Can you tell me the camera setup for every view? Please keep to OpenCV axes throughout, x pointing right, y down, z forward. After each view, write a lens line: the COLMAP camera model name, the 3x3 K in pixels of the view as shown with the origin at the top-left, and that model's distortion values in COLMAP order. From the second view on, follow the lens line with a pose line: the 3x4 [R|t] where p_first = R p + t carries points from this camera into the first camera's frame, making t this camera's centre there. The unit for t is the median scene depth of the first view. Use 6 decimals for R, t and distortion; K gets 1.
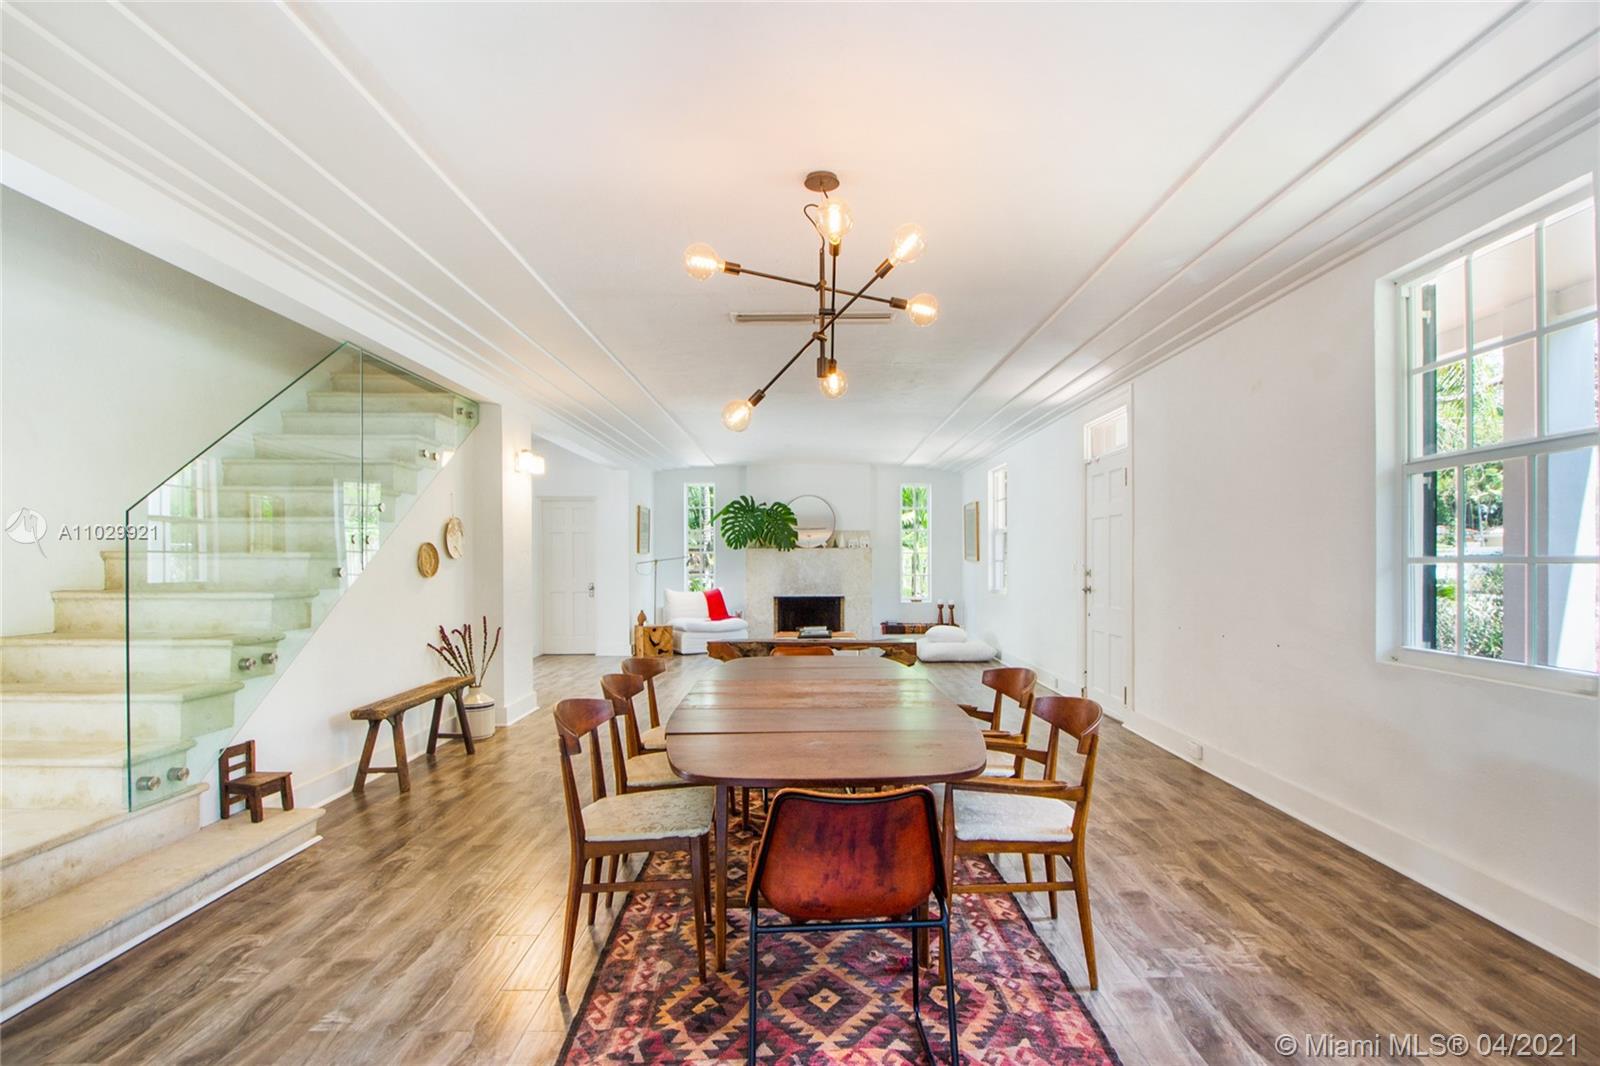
lens RADIAL K [[756.6, 0, 826.4], [0, 756.6, 559.3], [0, 0, 1]] dist [-0.000566, -0.001800]
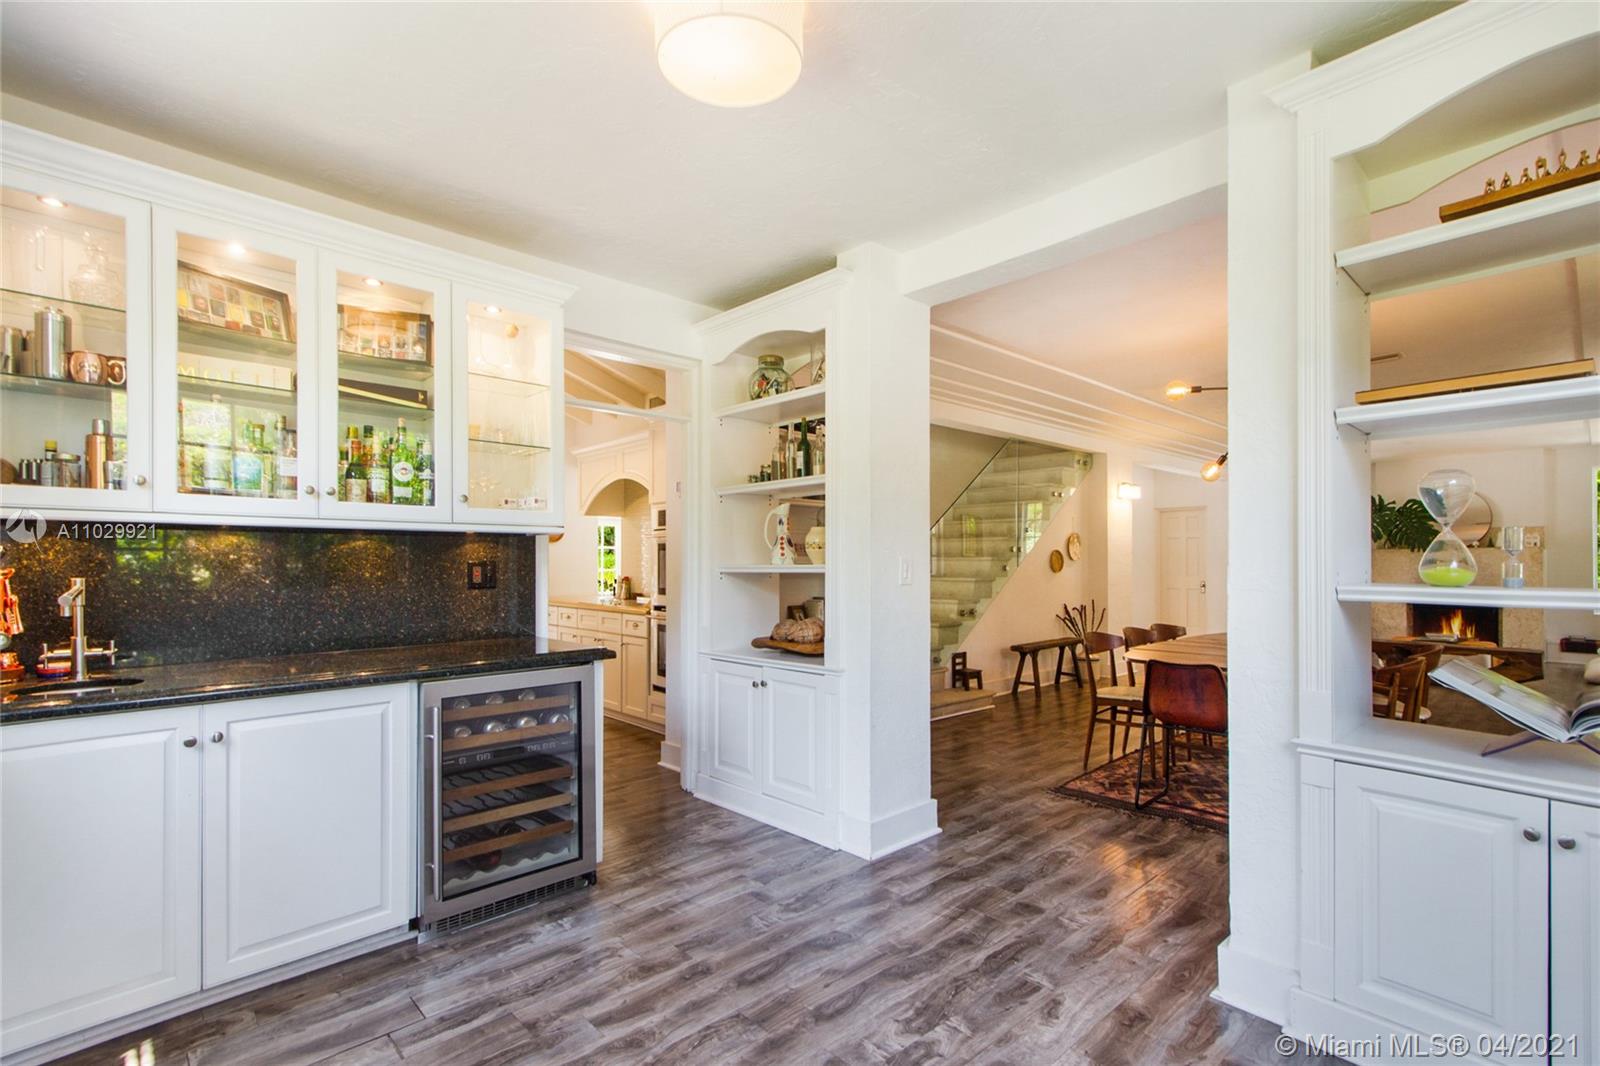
lens RADIAL K [[756.6, 0, 818.5], [0, 756.6, 557.3], [0, 0, 1]] dist [-0.000566, -0.001800]
pose [[0.667876, 0.001228, -0.744272, 0.350760], [-0.004769, 0.999985, -0.002630, -0.000760], [0.744257, 0.005305, 0.667872, -0.468094]]
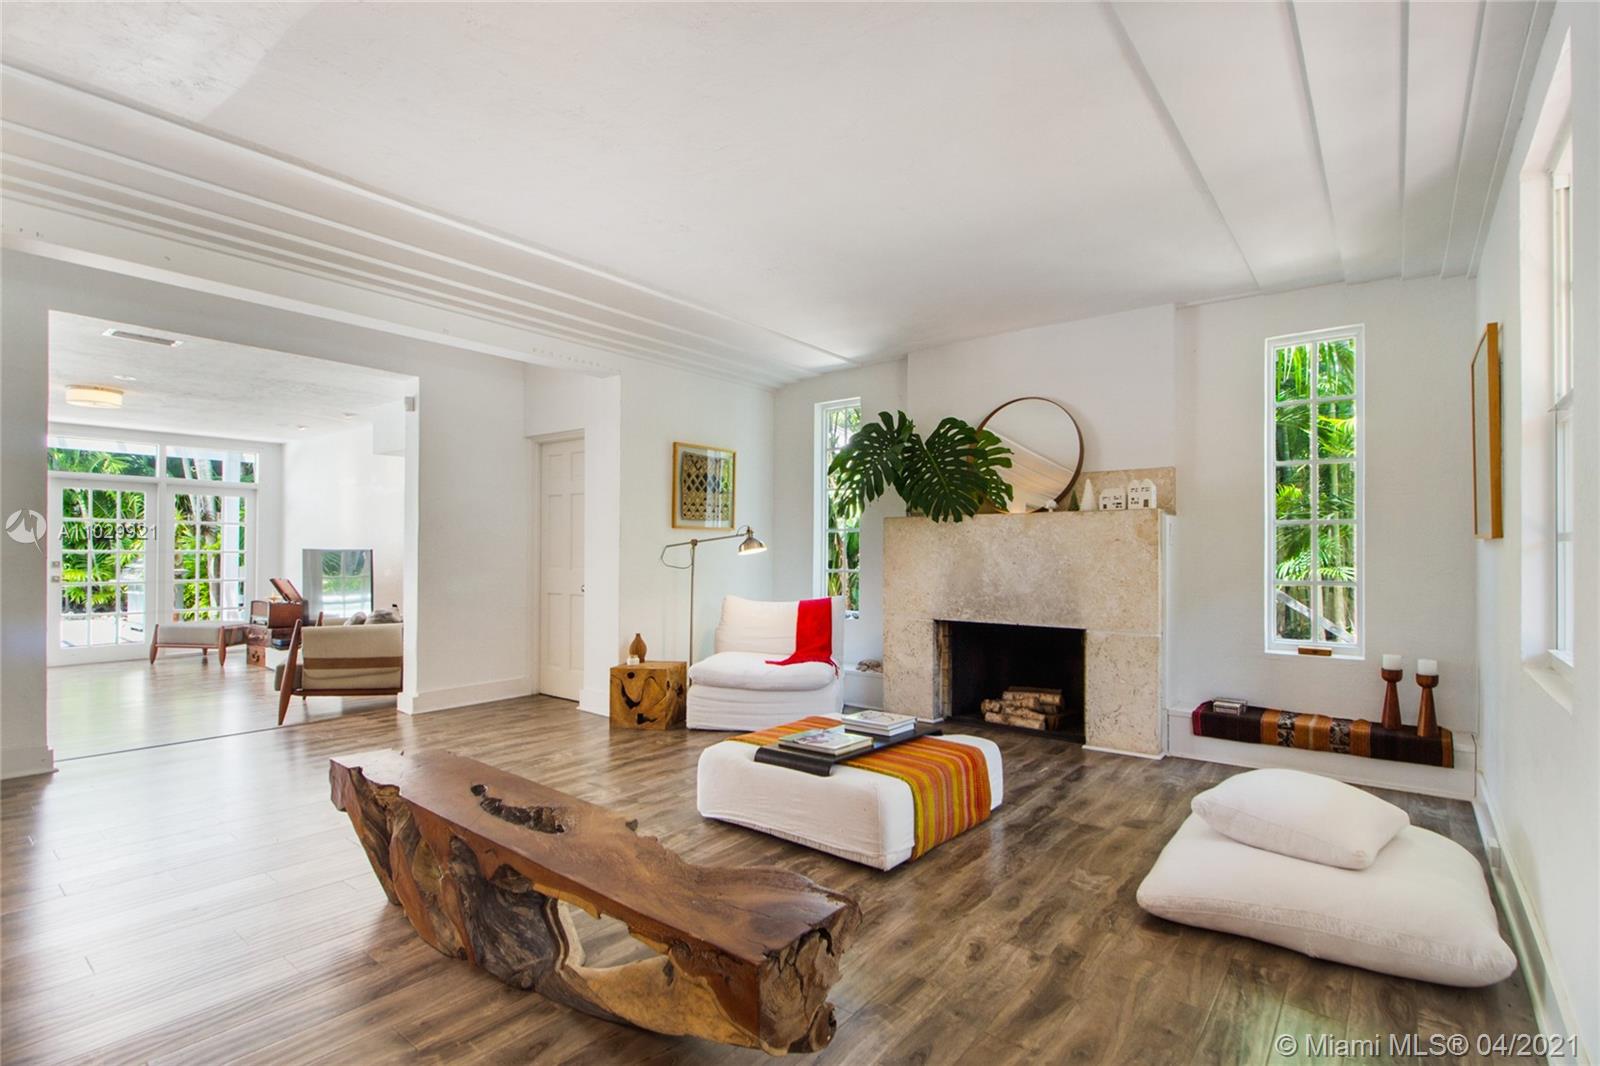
lens RADIAL K [[756.6, 0, 815.7], [0, 756.6, 544.7], [0, 0, 1]] dist [-0.000566, -0.001800]
pose [[0.781144, -0.001609, -0.624348, 0.426189], [-0.004221, 0.999960, -0.007858, 0.019152], [0.624336, 0.008774, 0.781106, 1.516011]]
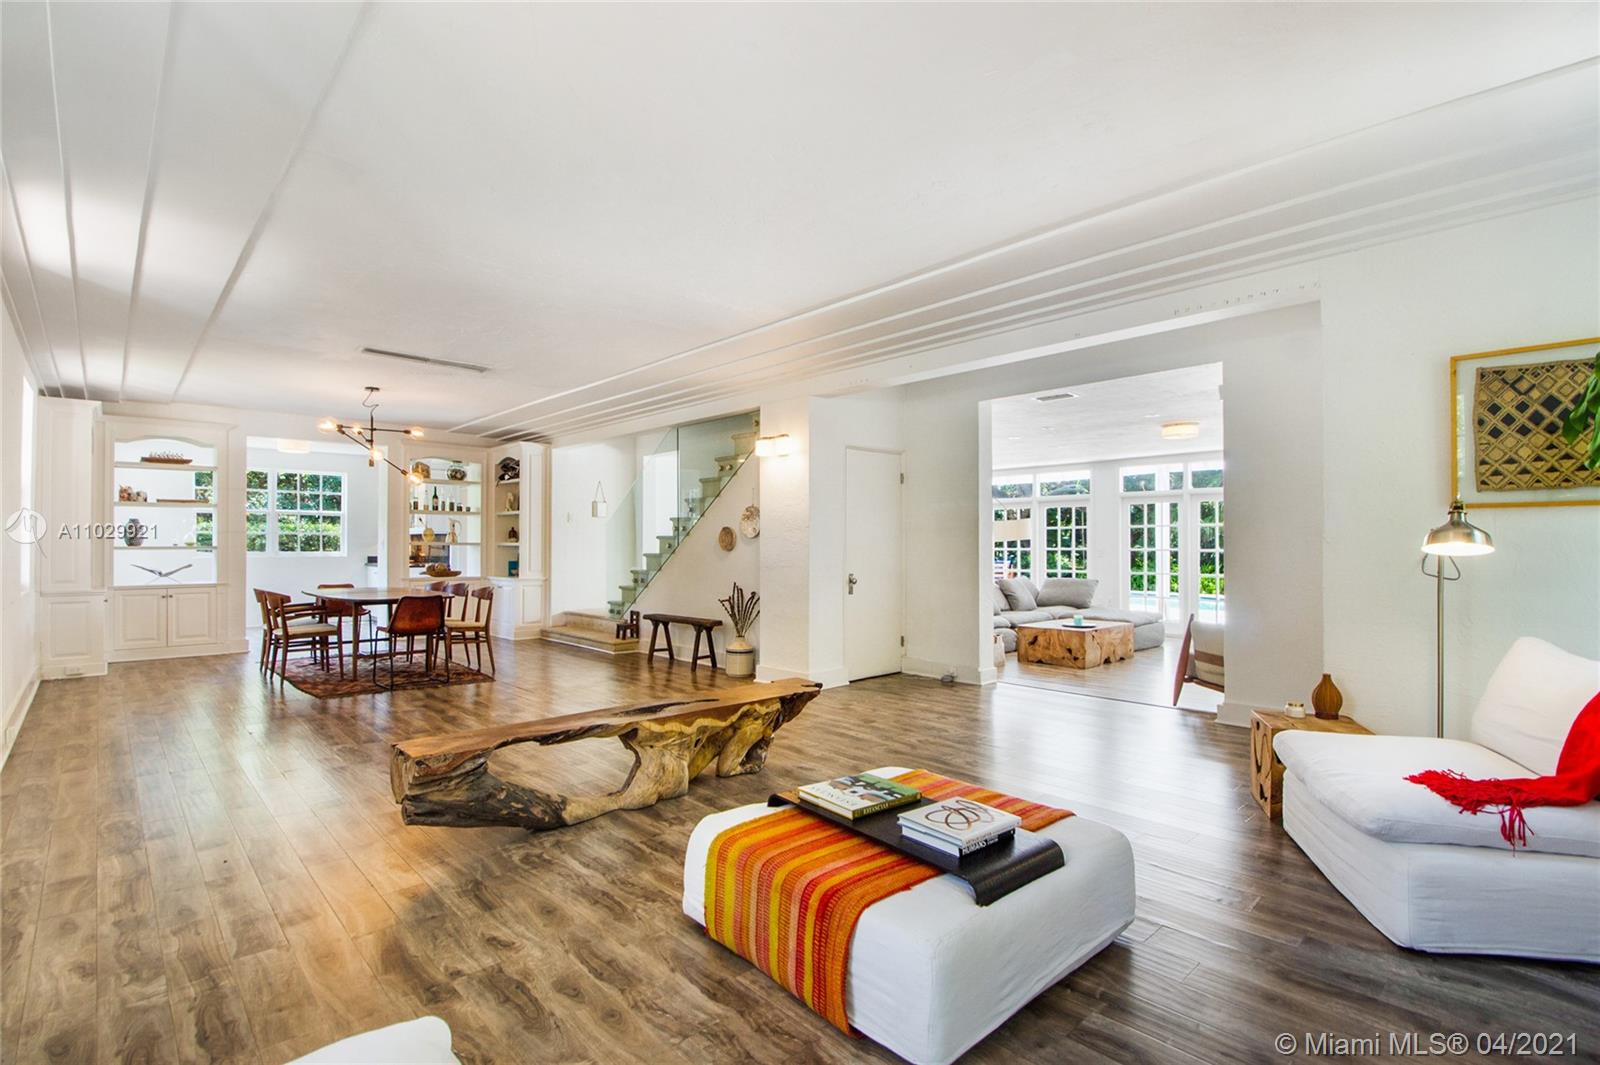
lens RADIAL K [[756.6, 0, 814.5], [0, 756.6, 540.8], [0, 0, 1]] dist [-0.000566, -0.001800]
pose [[-0.739864, -0.005702, -0.672733, 0.381549], [-0.001014, 0.999972, -0.007361, 0.018805], [0.672756, -0.004764, -0.739849, 2.507987]]
